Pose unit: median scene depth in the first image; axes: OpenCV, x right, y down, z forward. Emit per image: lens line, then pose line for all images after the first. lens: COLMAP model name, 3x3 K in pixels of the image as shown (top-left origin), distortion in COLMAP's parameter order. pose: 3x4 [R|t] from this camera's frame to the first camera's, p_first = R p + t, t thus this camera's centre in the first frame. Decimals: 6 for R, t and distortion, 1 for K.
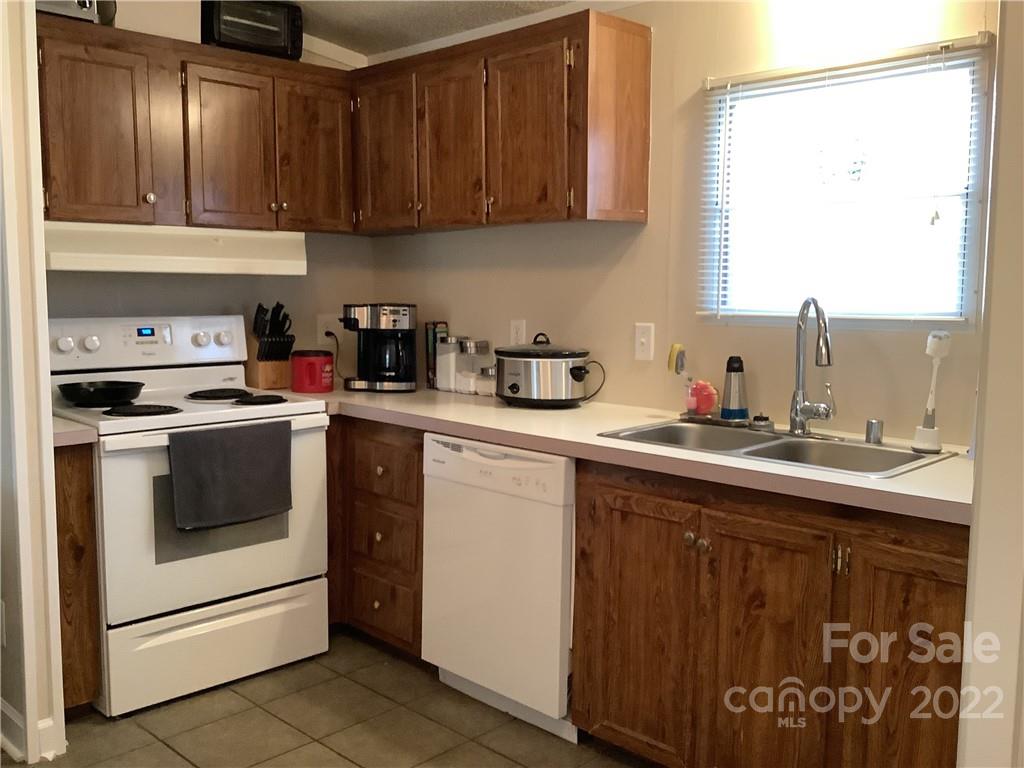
lens RADIAL K [[929.8, 0, 509.6], [0, 929.8, 384.7], [0, 0, 1]] dist [0.113775, -0.221256]
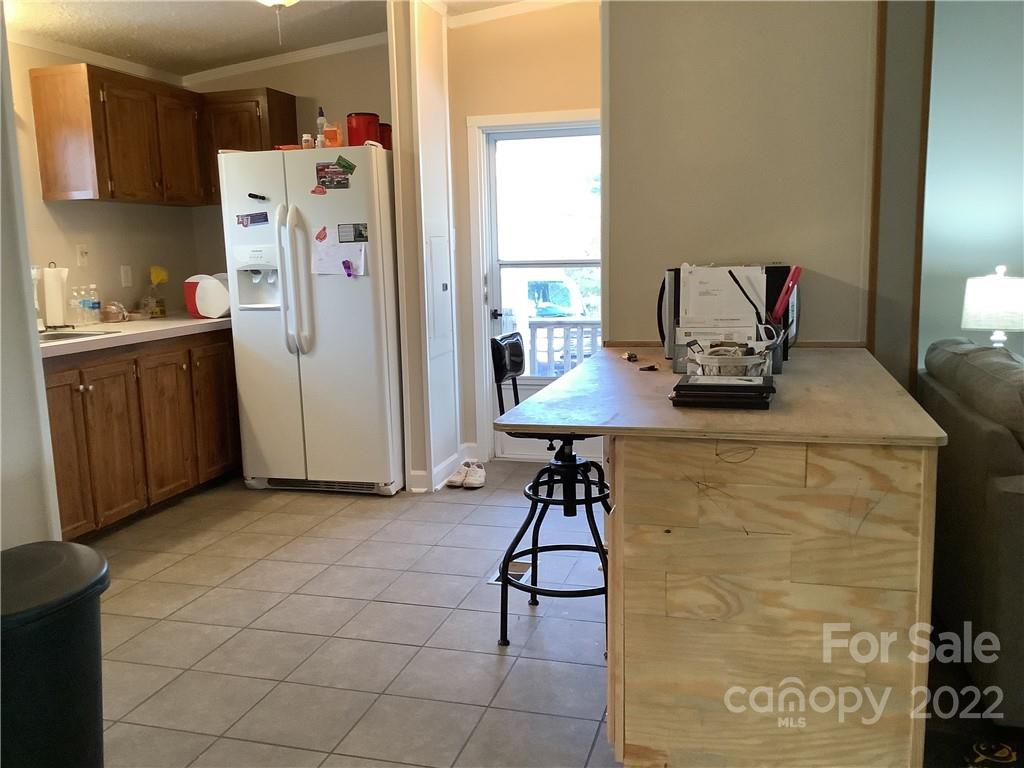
lens RADIAL K [[929.8, 0, 509.6], [0, 929.8, 384.7], [0, 0, 1]] dist [0.113775, -0.221256]
pose [[-0.477737, -0.125736, 0.869458, -1.457829], [0.110243, 0.973300, 0.201328, -0.088761], [-0.871558, 0.192034, -0.451120, 0.960687]]
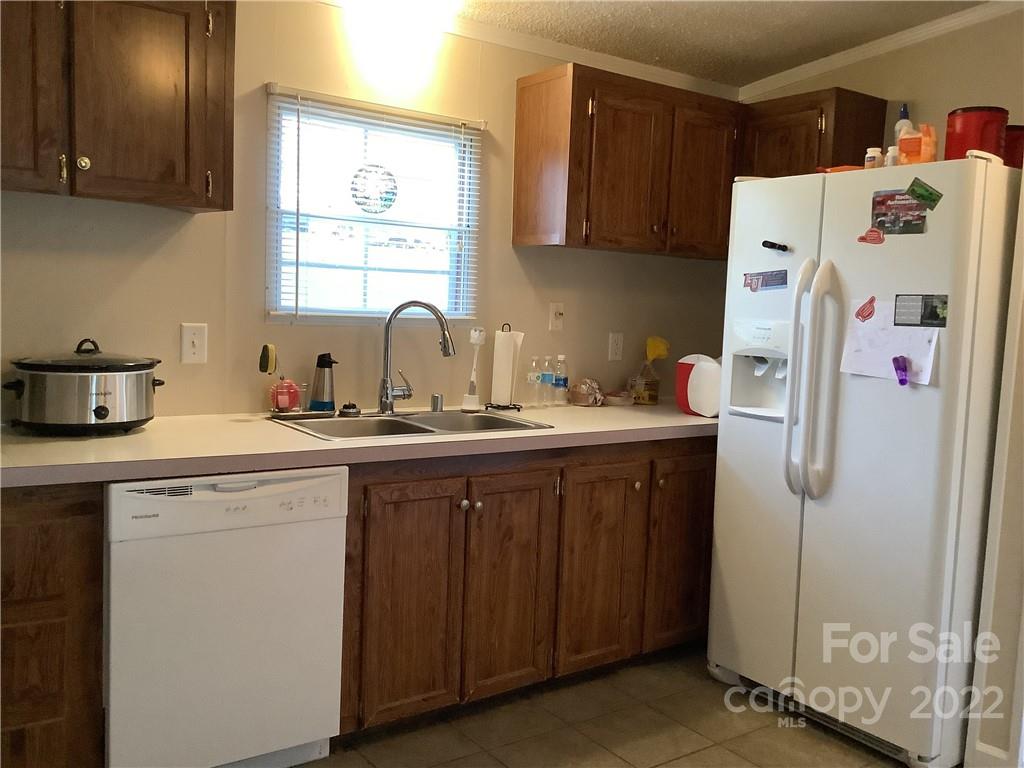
lens RADIAL K [[929.8, 0, 509.6], [0, 929.8, 384.7], [0, 0, 1]] dist [0.113775, -0.221256]
pose [[0.170929, -0.093862, 0.980802, -0.844193], [0.059345, 0.994625, 0.084843, -0.077967], [-0.983494, 0.043703, 0.175581, 0.637408]]
